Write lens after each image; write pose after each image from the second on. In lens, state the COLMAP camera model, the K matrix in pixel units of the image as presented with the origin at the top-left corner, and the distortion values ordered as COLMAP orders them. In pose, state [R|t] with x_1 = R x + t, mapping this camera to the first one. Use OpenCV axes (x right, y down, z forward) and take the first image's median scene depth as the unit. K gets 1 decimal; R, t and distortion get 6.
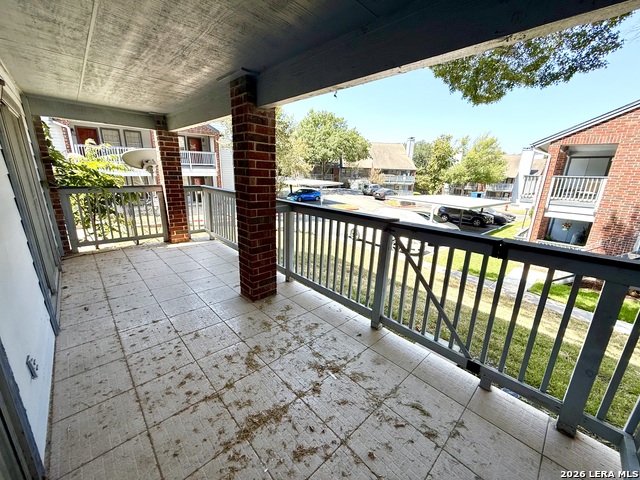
lens RADIAL K [[255.0, 0, 320.1], [0, 255.0, 241.3], [0, 0, 1]] dist [0.001184, 0.000302]
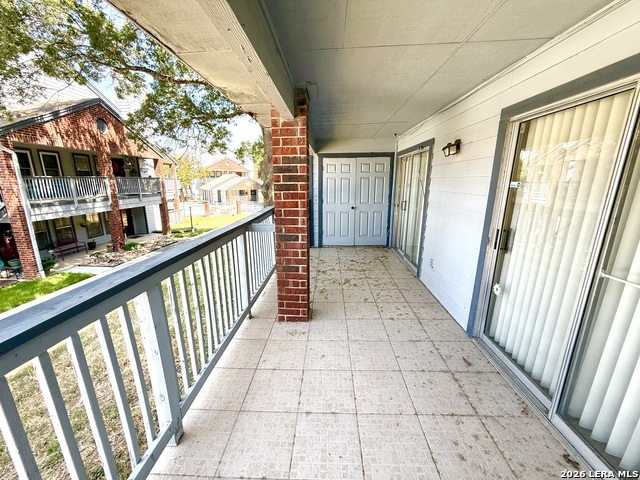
lens RADIAL K [[255.0, 0, 318.7], [0, 255.0, 242.5], [0, 0, 1]] dist [0.001184, 0.000302]
pose [[-0.692013, -0.211177, 0.690306, -1.459759], [0.164378, 0.885037, 0.435533, -0.693906], [-0.702921, 0.414866, -0.577744, 2.244069]]
